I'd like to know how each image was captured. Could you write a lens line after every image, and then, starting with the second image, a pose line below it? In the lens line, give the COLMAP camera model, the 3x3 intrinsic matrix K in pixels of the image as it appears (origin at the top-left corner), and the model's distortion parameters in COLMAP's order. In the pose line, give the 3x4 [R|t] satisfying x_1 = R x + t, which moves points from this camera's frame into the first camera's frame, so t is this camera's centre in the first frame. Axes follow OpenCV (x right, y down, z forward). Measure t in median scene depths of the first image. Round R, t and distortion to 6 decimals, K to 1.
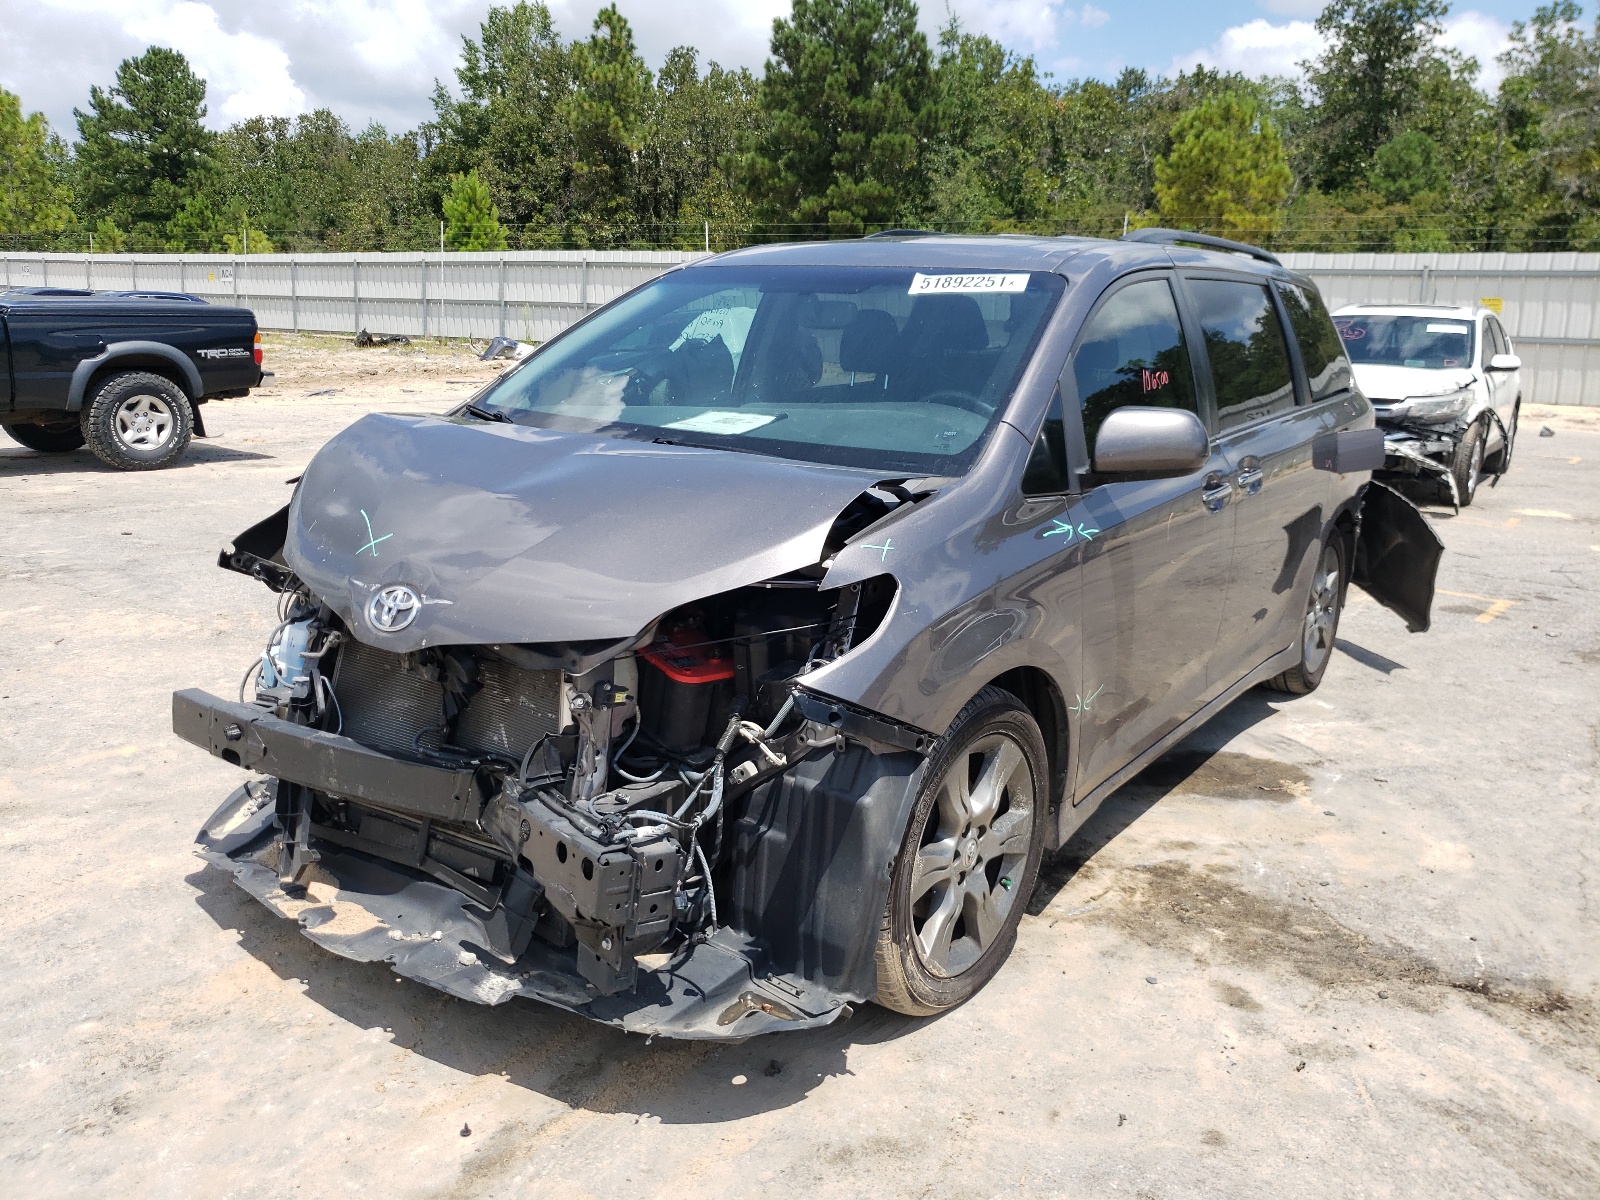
lens RADIAL K [[1216.6, 0, 824.0], [0, 1216.6, 605.3], [0, 0, 1]] dist [-0.010034, 0.020924]
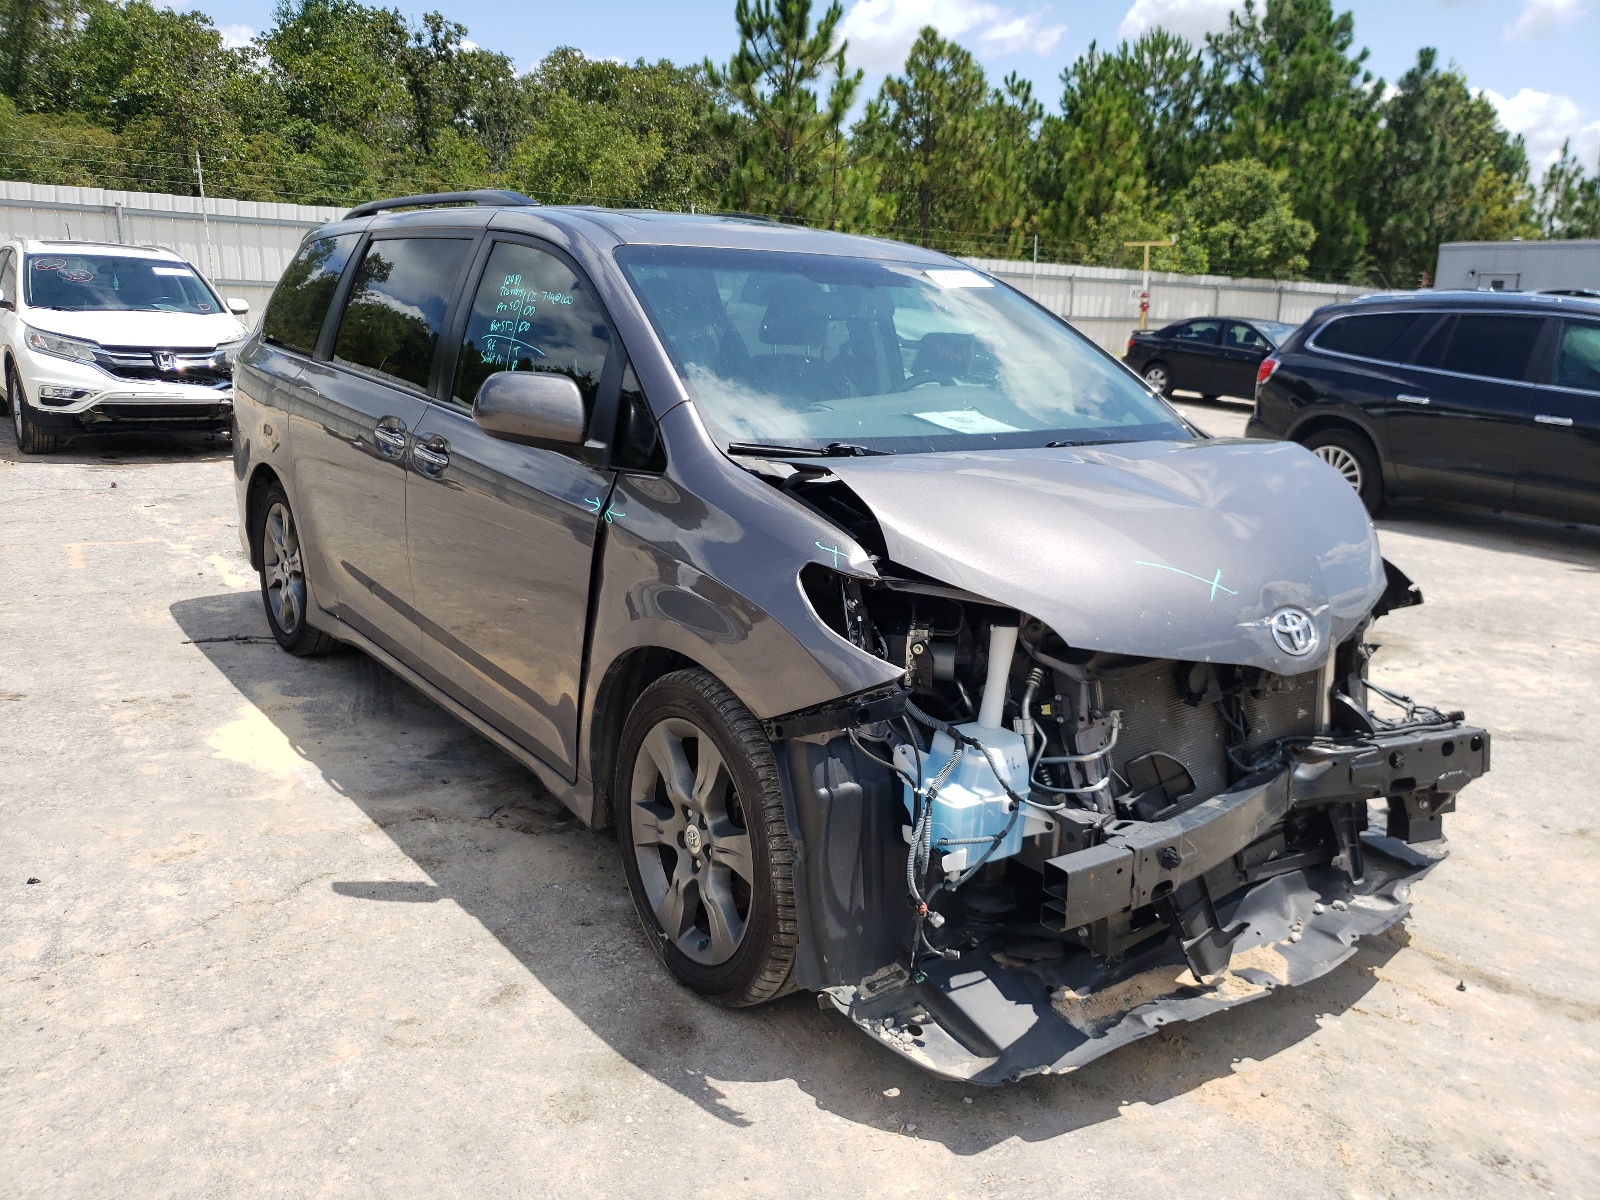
lens RADIAL K [[1216.6, 0, 794.2], [0, 1216.6, 608.2], [0, 0, 1]] dist [-0.010034, 0.020924]
pose [[0.324099, -0.248871, 0.912701, -1.227642], [0.190541, 0.962177, 0.194702, -0.256743], [-0.926636, 0.110804, 0.359261, 0.883821]]
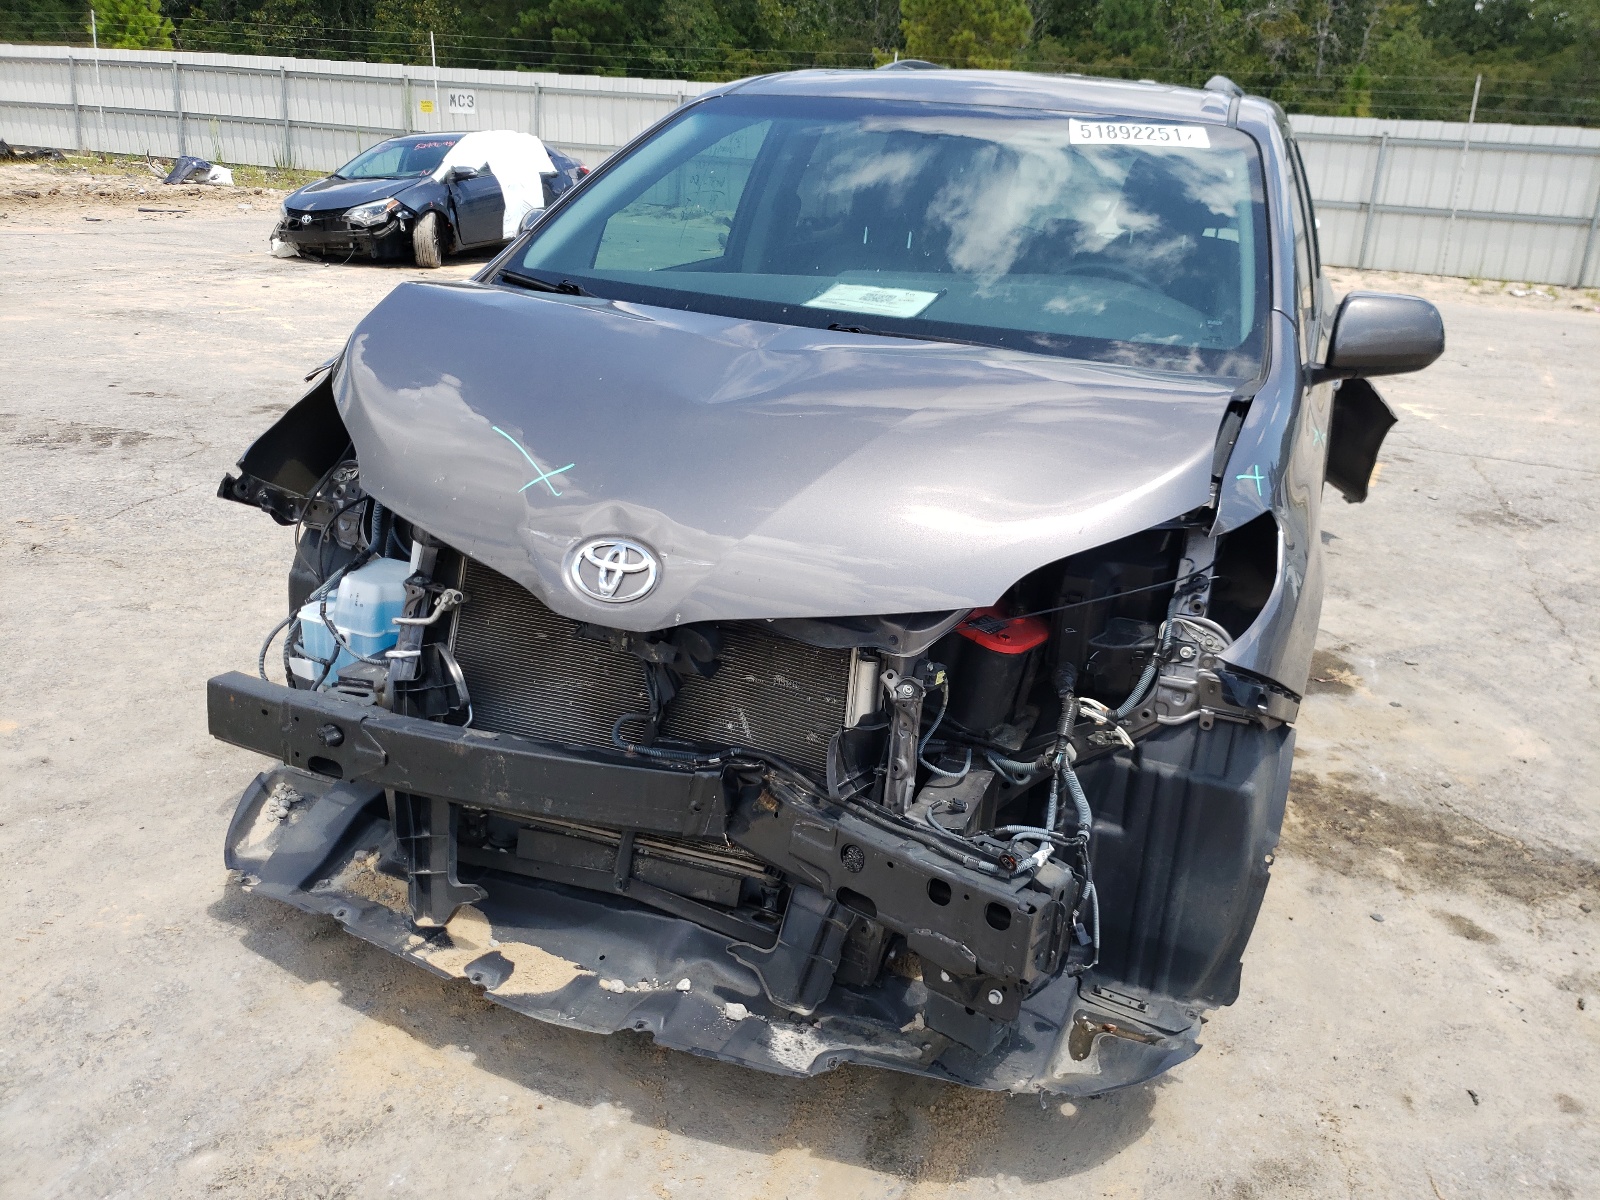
lens RADIAL K [[1216.6, 0, 844.3], [0, 1216.6, 590.6], [0, 0, 1]] dist [-0.010034, 0.020924]
pose [[0.970679, -0.045245, 0.236085, -0.340382], [0.018049, 0.993073, 0.116108, -0.060659], [-0.239703, -0.108442, 0.964771, 0.213830]]
